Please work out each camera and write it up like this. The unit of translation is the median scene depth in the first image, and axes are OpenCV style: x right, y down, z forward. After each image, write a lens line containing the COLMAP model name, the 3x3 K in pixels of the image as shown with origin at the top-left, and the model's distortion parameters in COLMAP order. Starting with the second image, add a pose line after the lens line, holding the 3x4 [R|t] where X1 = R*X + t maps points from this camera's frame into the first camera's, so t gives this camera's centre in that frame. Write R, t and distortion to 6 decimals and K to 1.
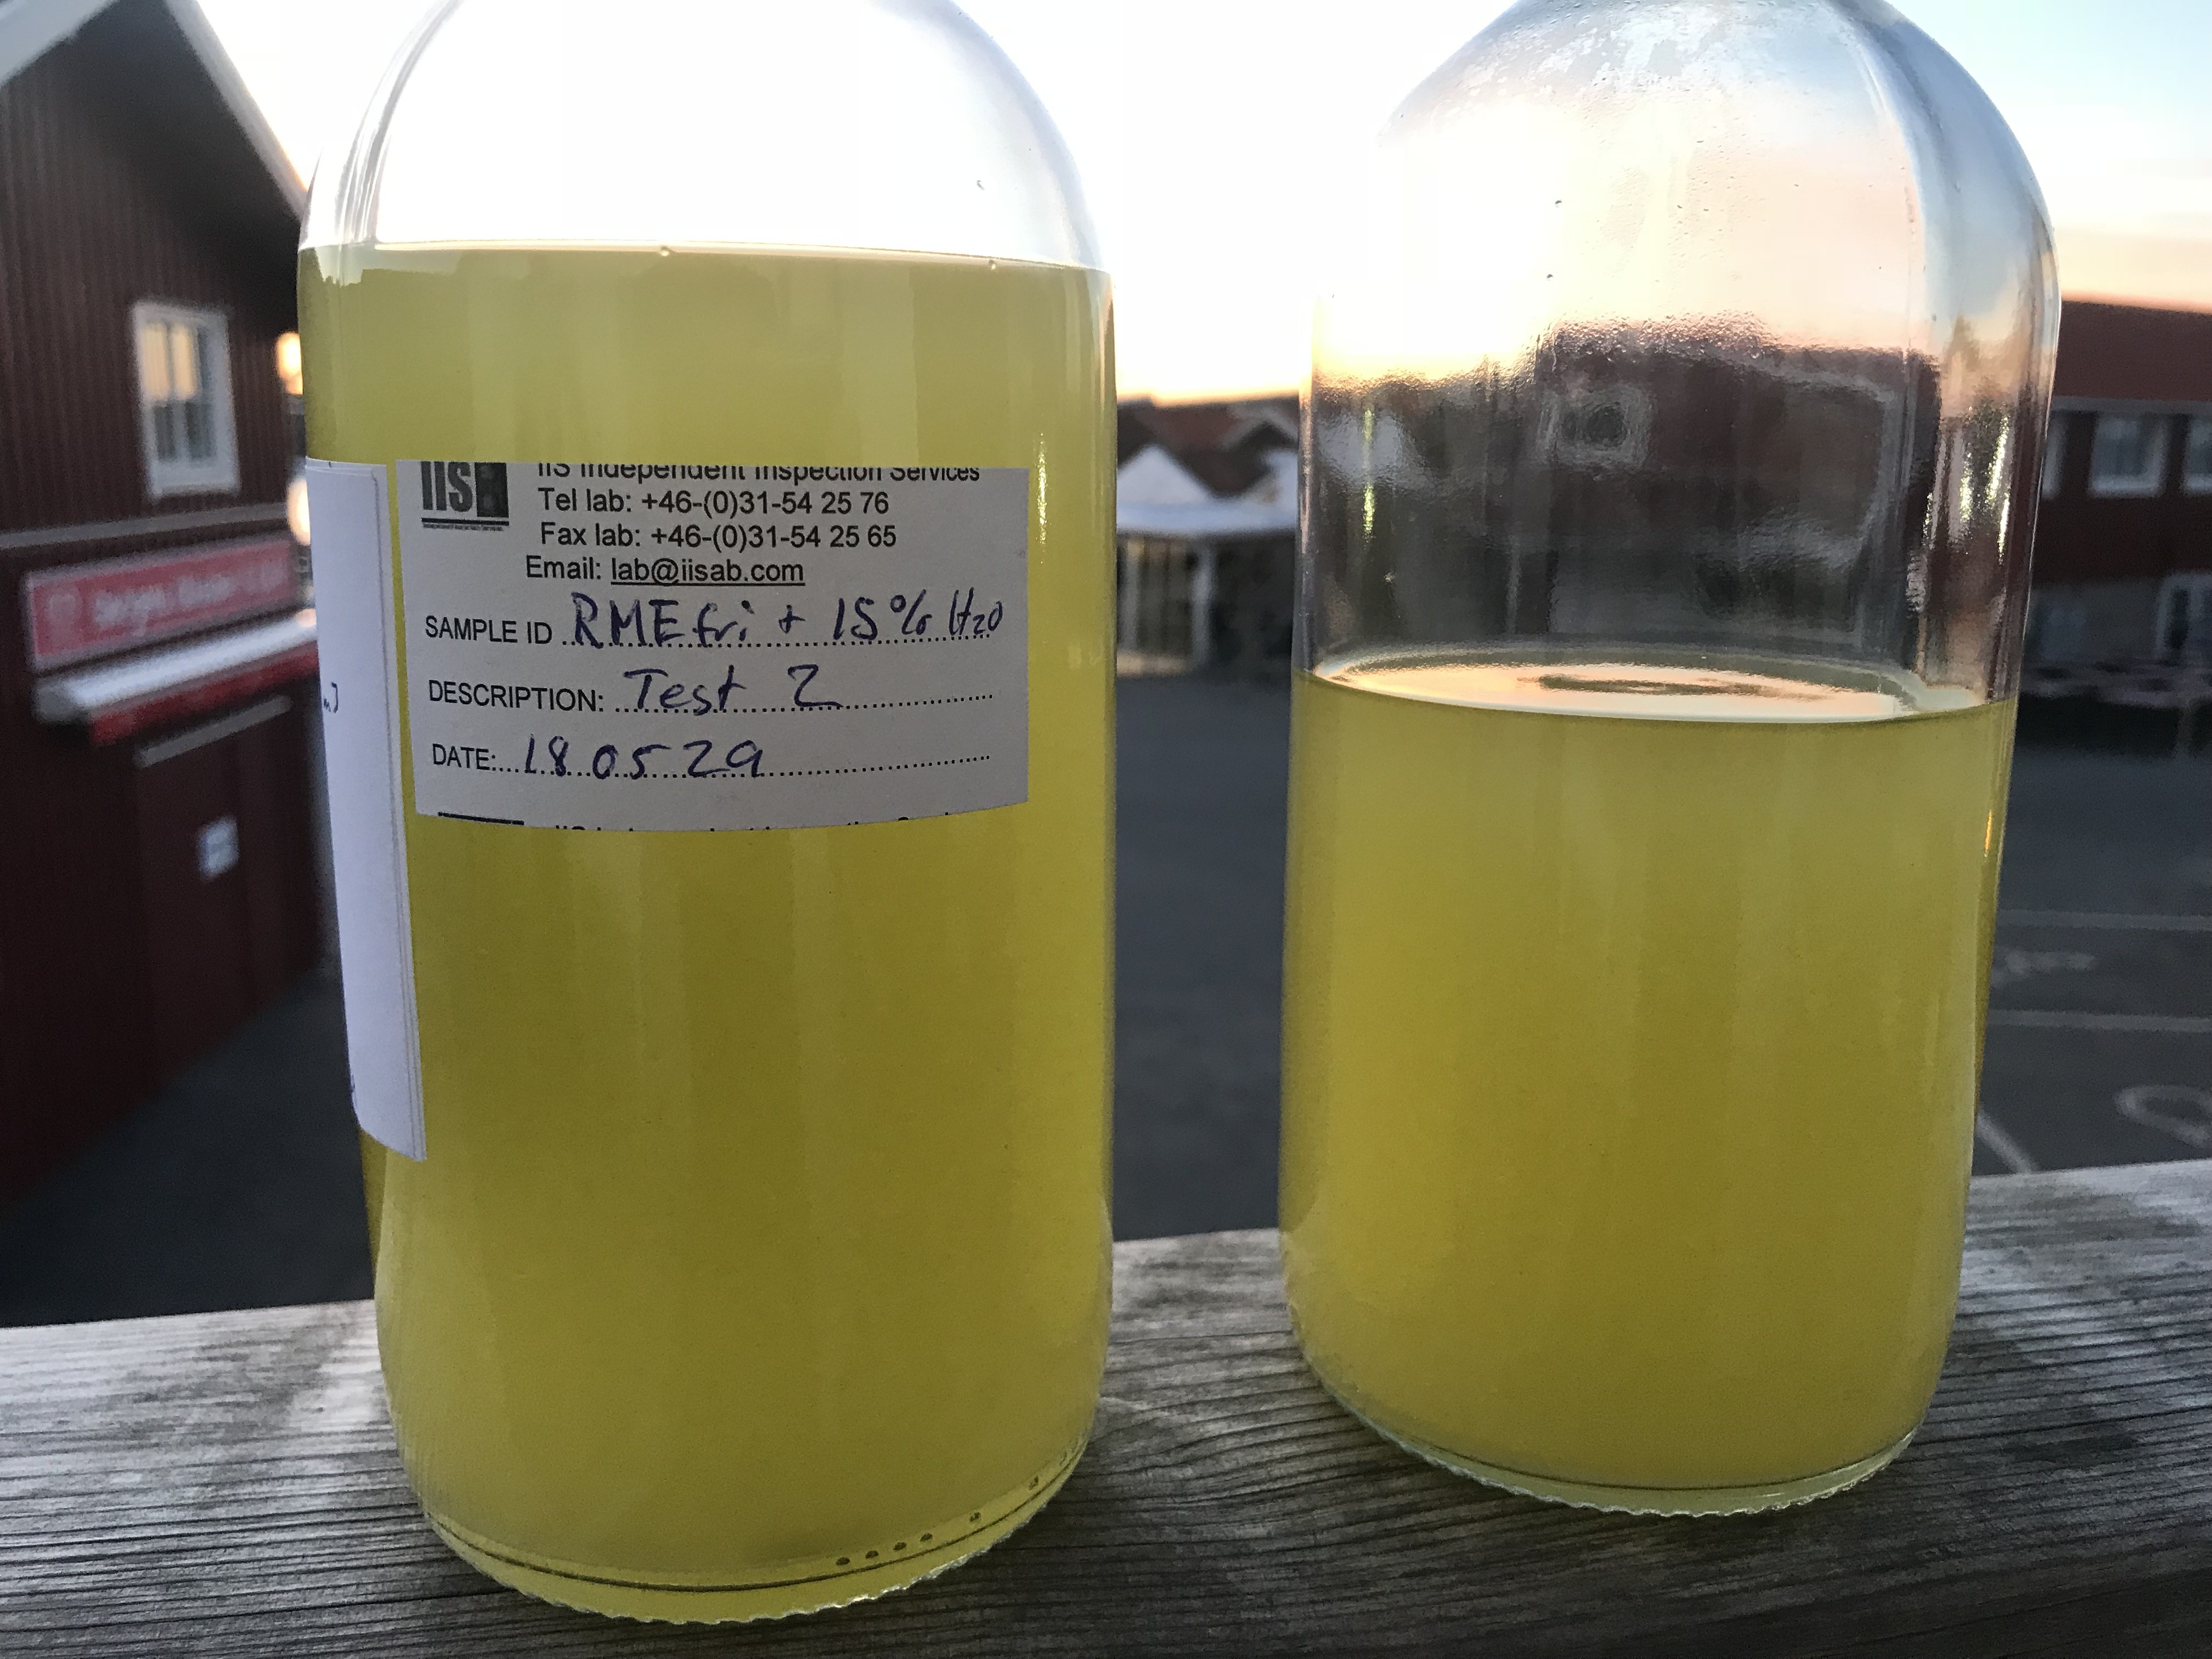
lens RADIAL K [[1525.9, 0, 1106.0], [0, 1525.9, 829.5], [0, 0, 1]] dist [-0.092429, -0.001278]
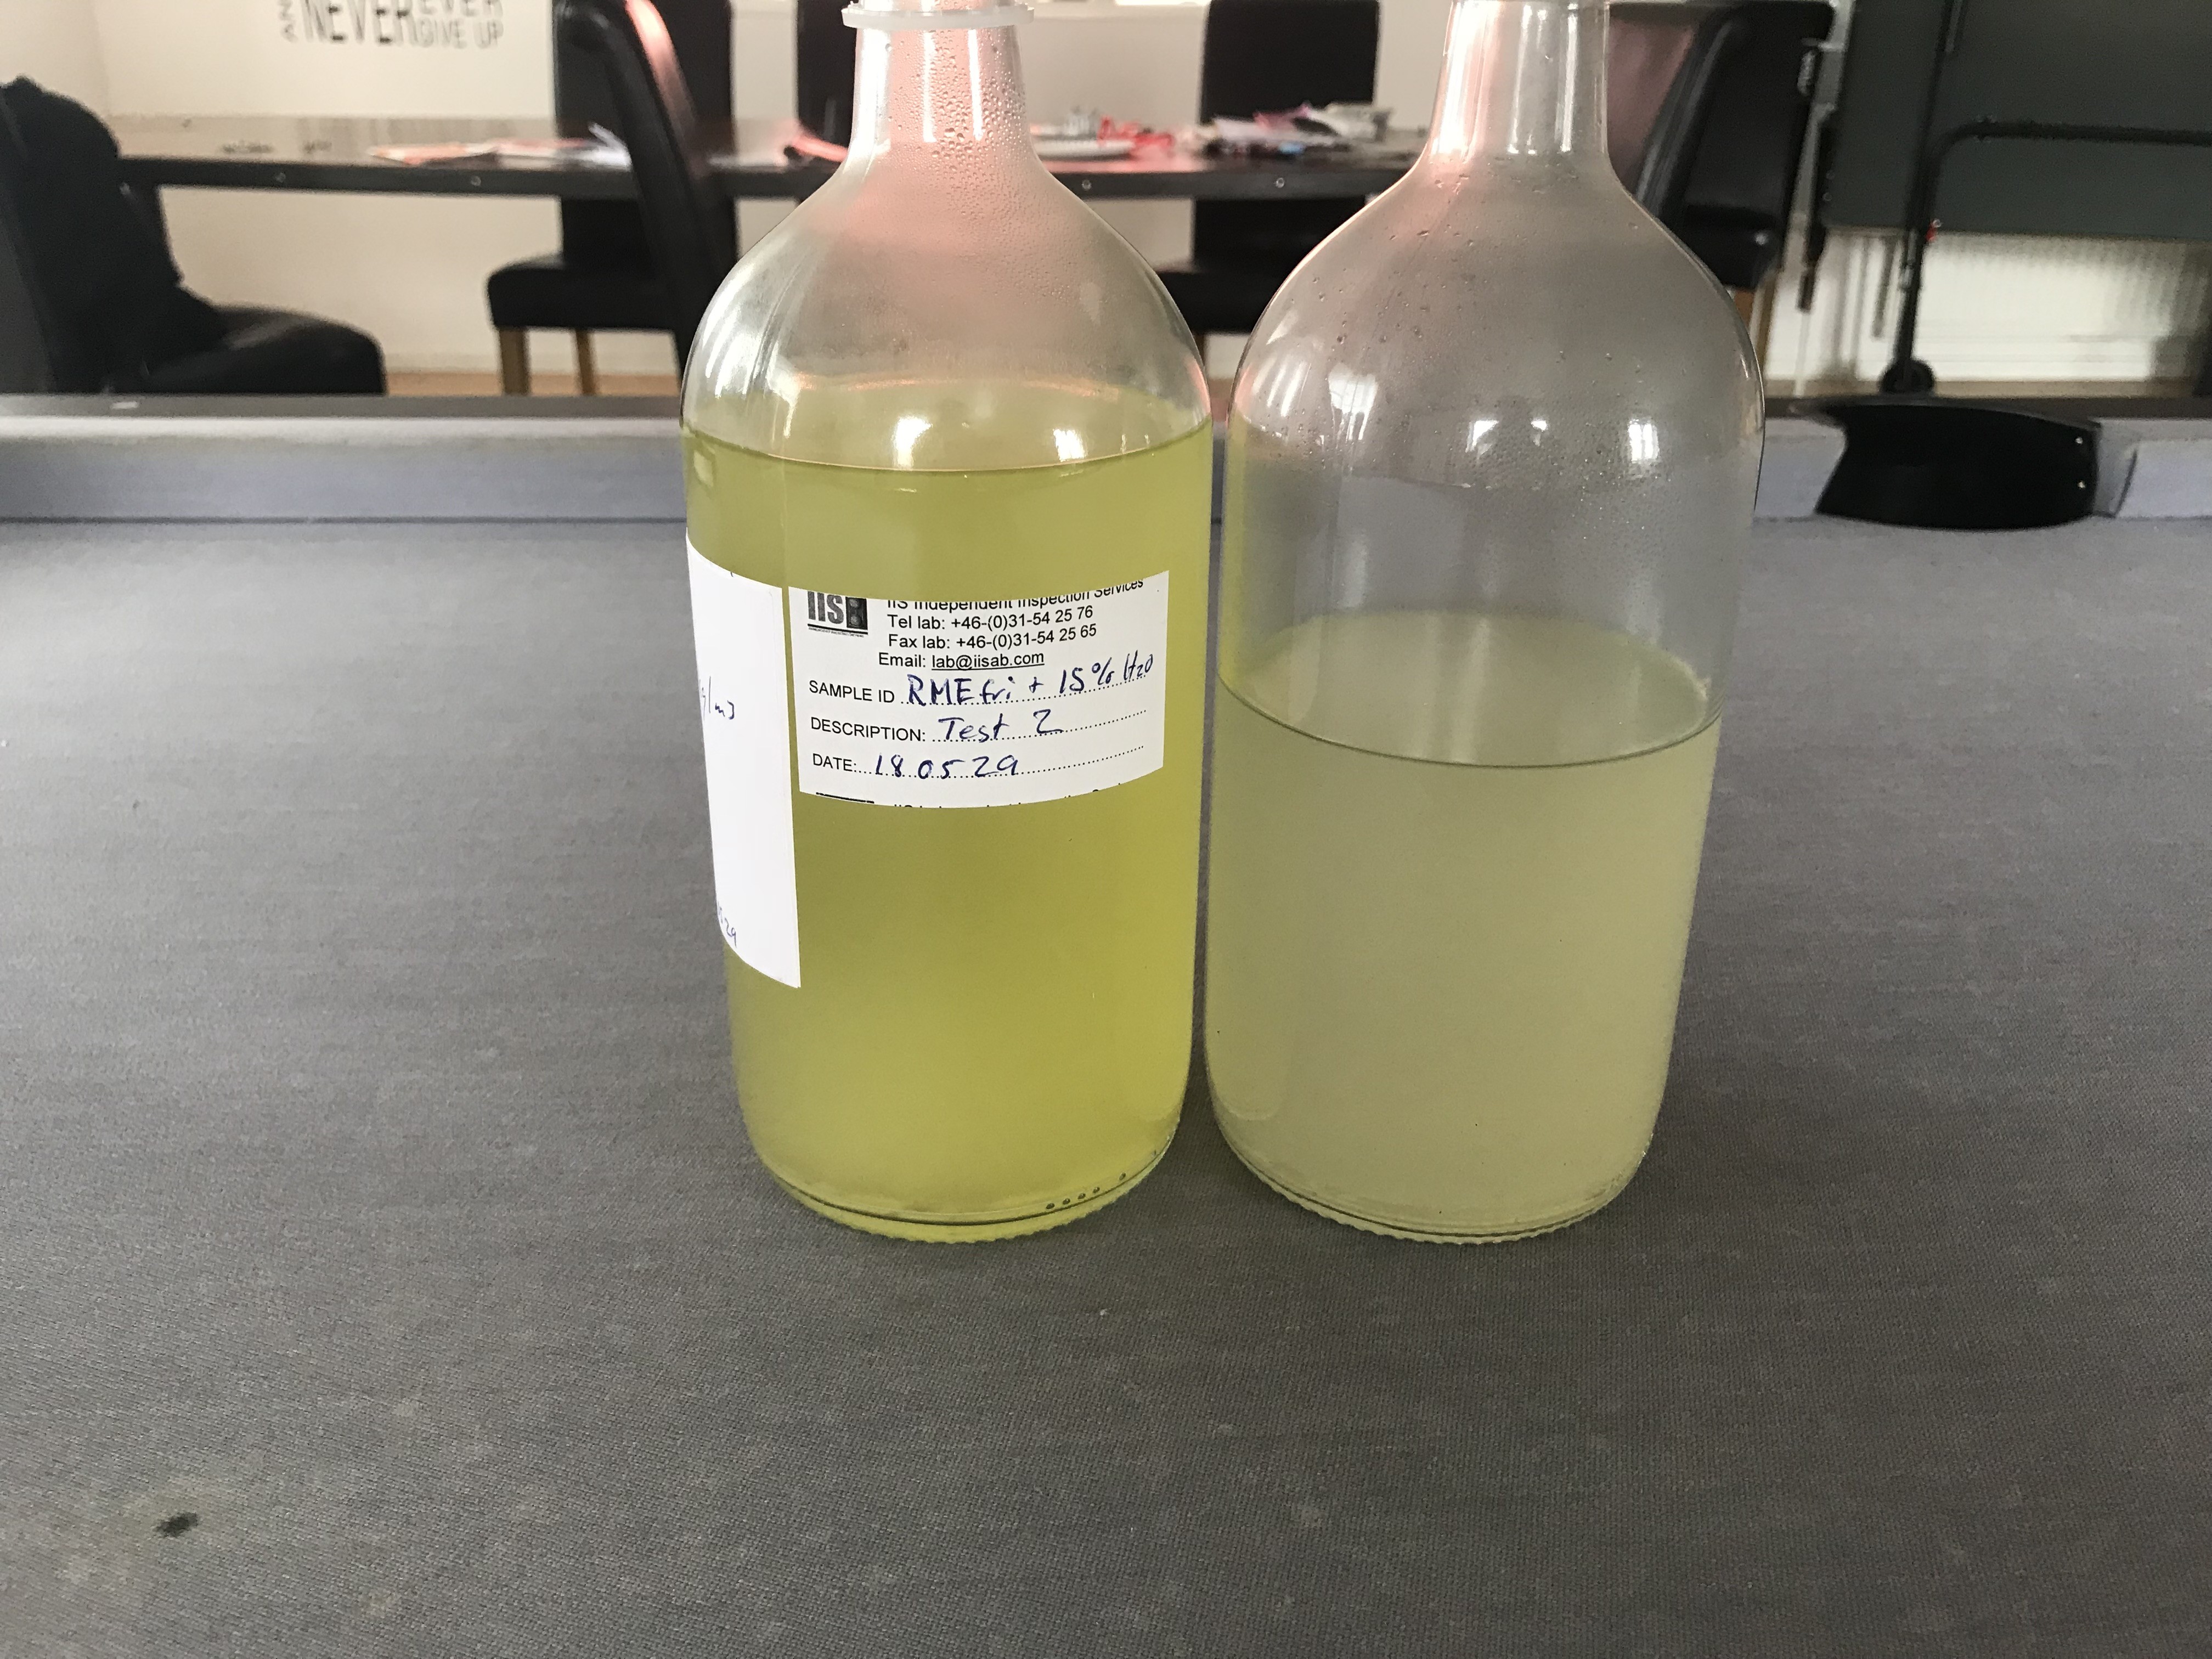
lens RADIAL K [[1525.9, 0, 1106.0], [0, 1525.9, 829.5], [0, 0, 1]] dist [-0.092429, -0.001278]
pose [[0.999652, 0.000140, 0.026368, -0.177648], [-0.006283, 0.972451, 0.233021, -0.380534], [-0.025609, -0.233106, 0.972114, -0.677085]]
